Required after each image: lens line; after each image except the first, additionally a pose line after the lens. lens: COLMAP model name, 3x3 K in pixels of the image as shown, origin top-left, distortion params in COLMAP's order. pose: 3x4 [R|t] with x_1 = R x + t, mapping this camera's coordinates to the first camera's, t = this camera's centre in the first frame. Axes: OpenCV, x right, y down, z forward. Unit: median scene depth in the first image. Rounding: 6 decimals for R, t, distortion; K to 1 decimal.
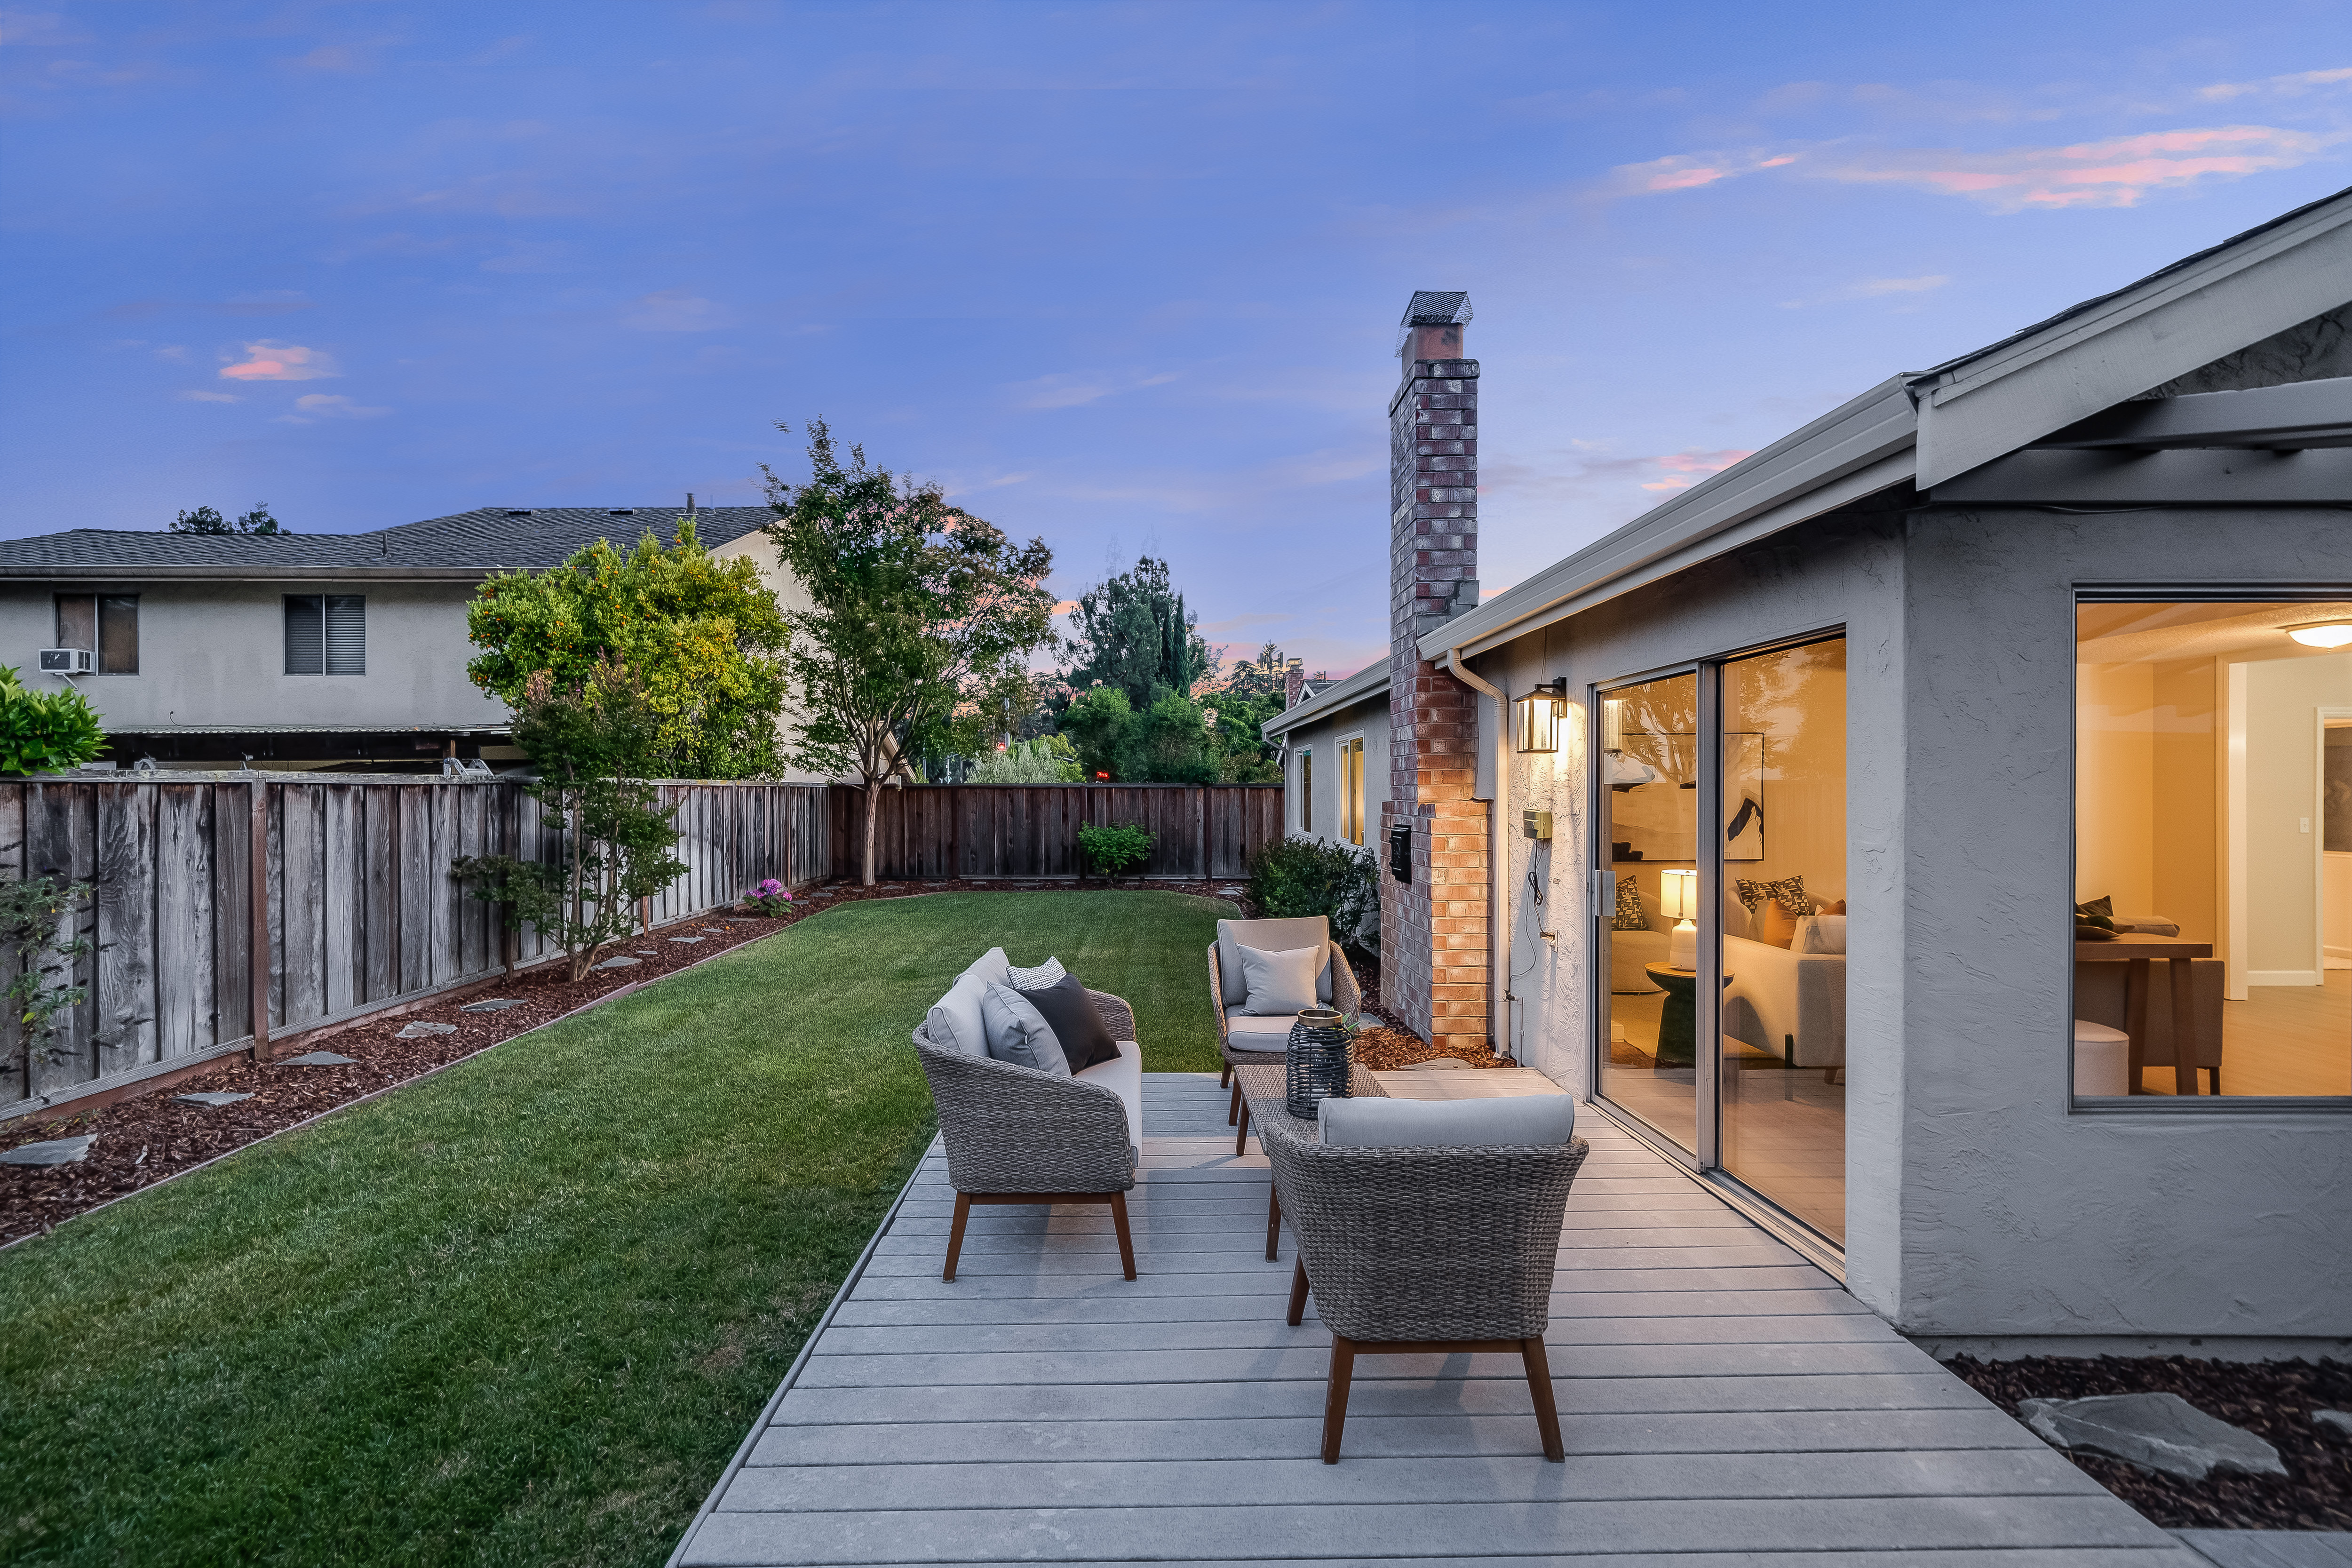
lens RADIAL K [[976.6, 0, 1165.8], [0, 976.6, 796.4], [0, 0, 1]] dist [-0.000354, 0.005894]
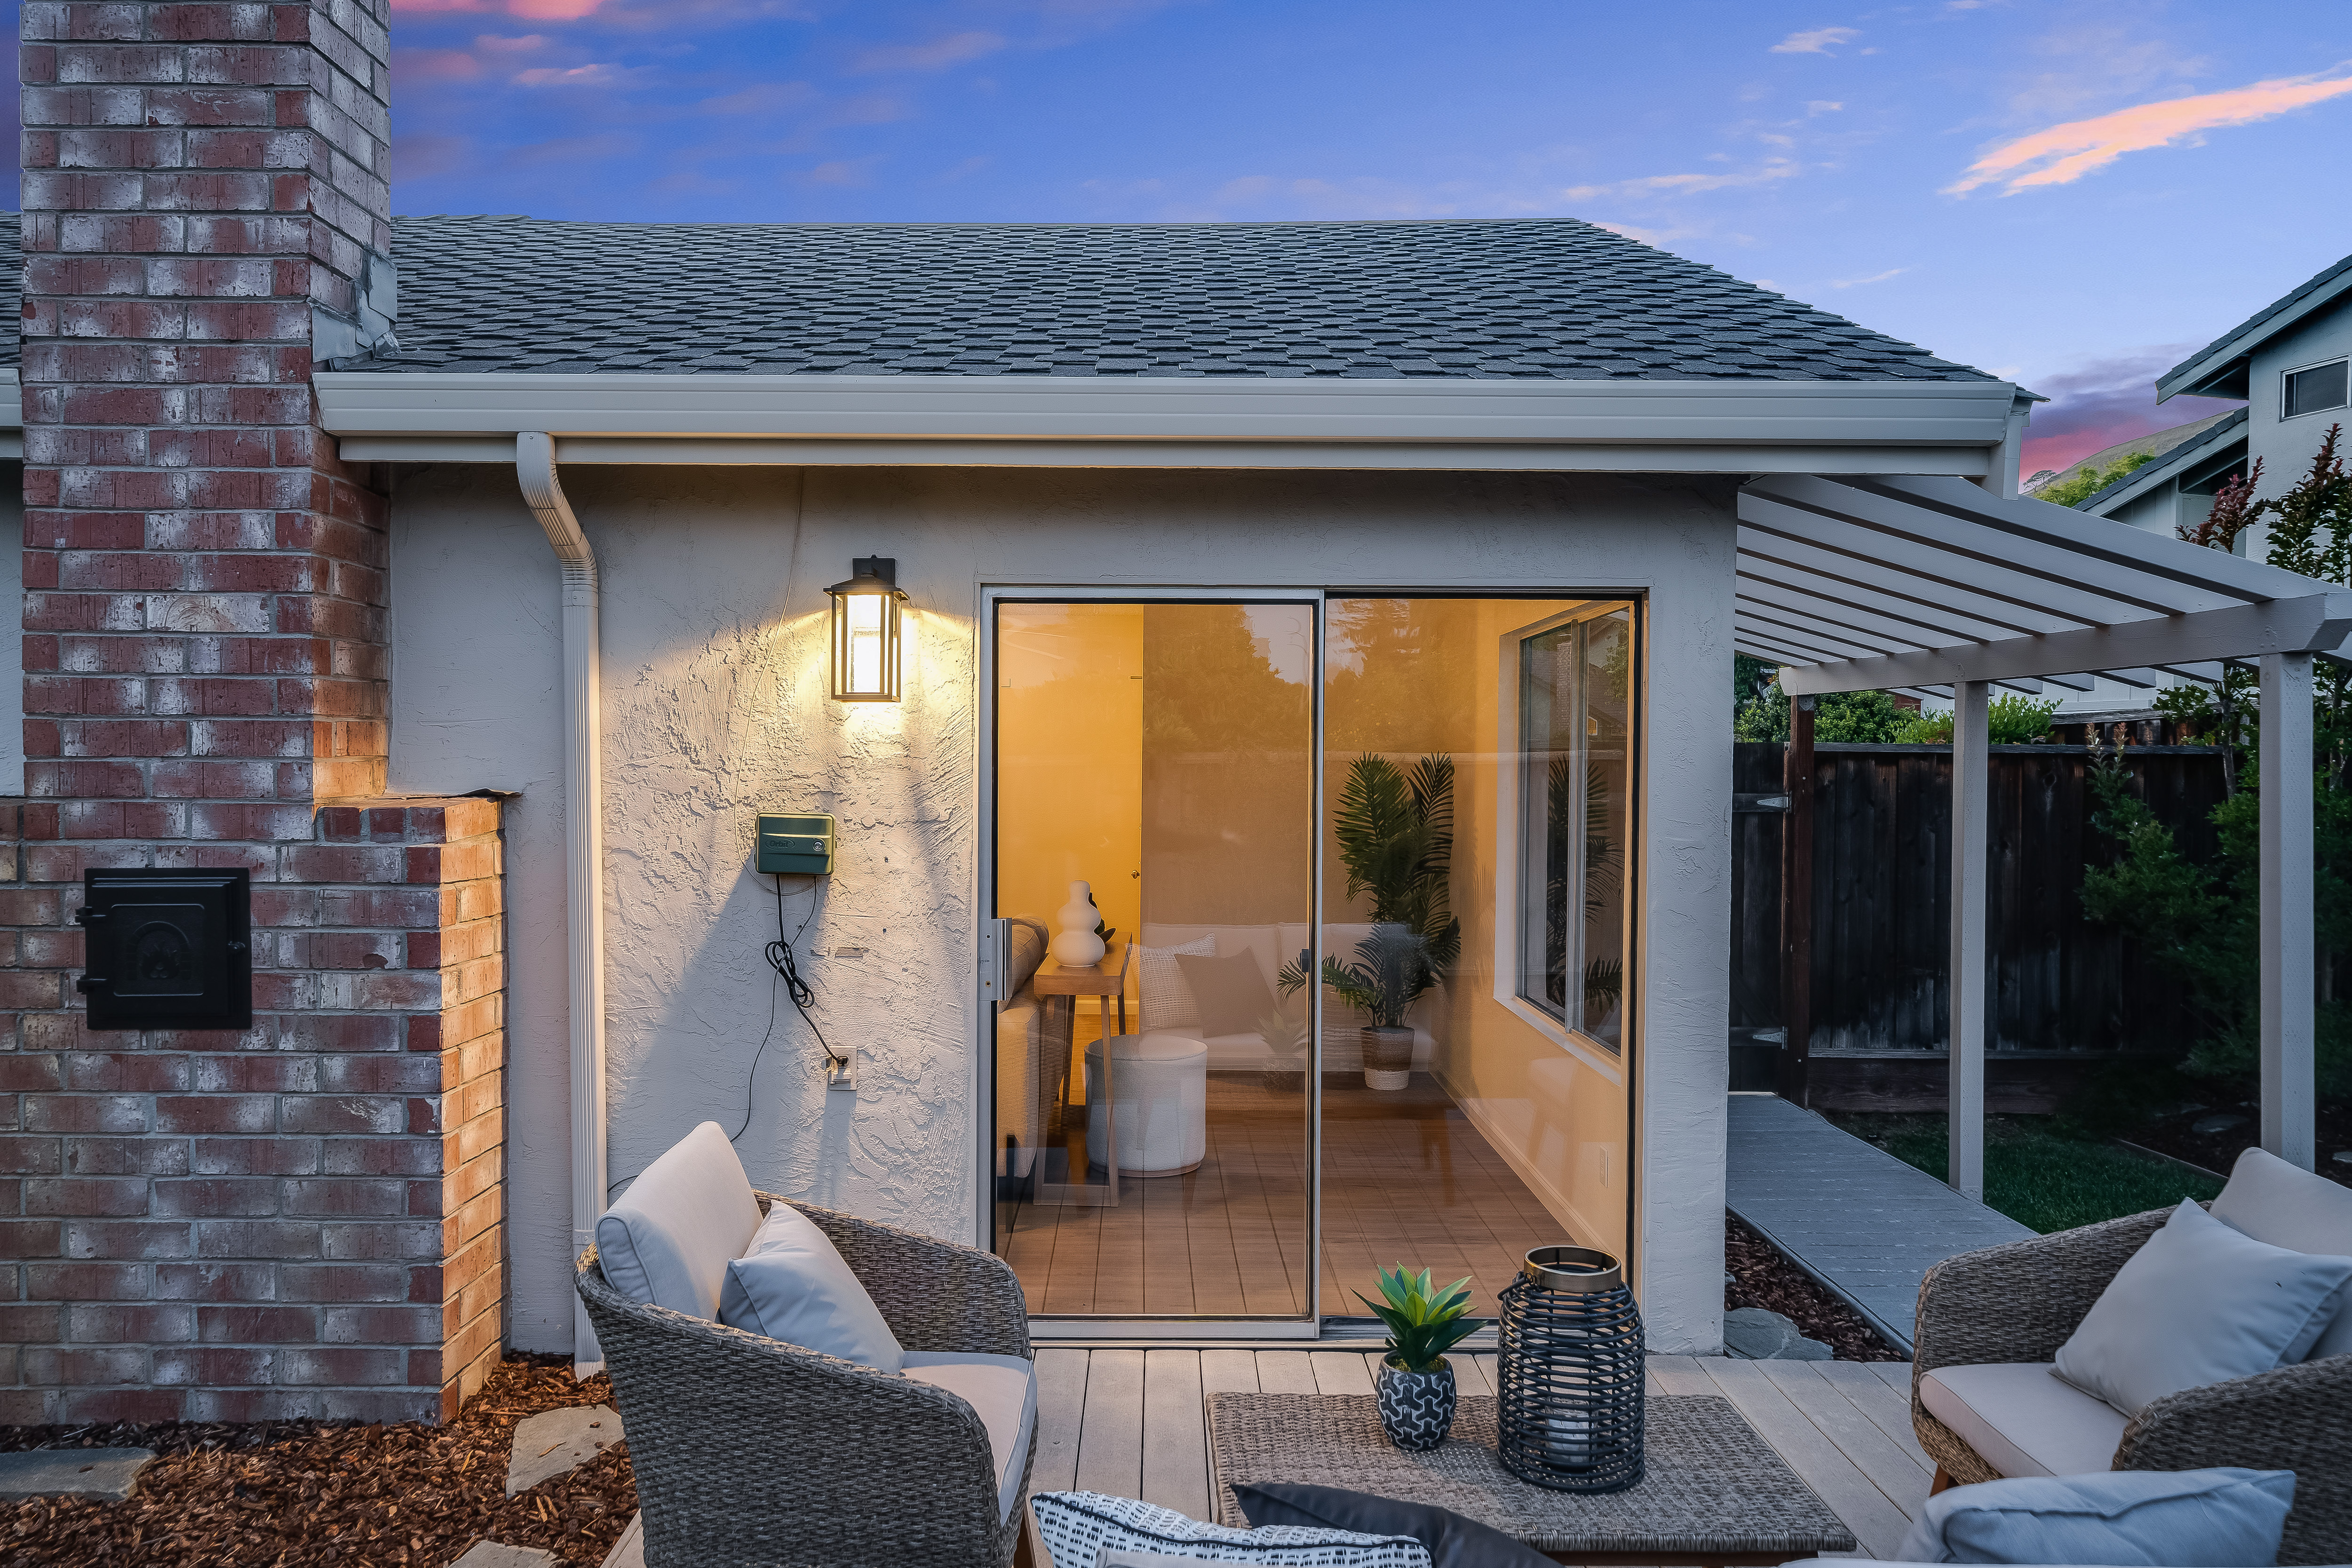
lens RADIAL K [[1617.6, 0, 1176.0], [0, 1617.6, 784.0], [0, 0, 1]] dist [0.005254, 0.003213]
pose [[0.010603, -0.010436, 0.999889, -0.363702], [0.000385, 0.999946, 0.010432, -0.008586], [-0.999944, 0.000275, 0.010606, 0.662750]]
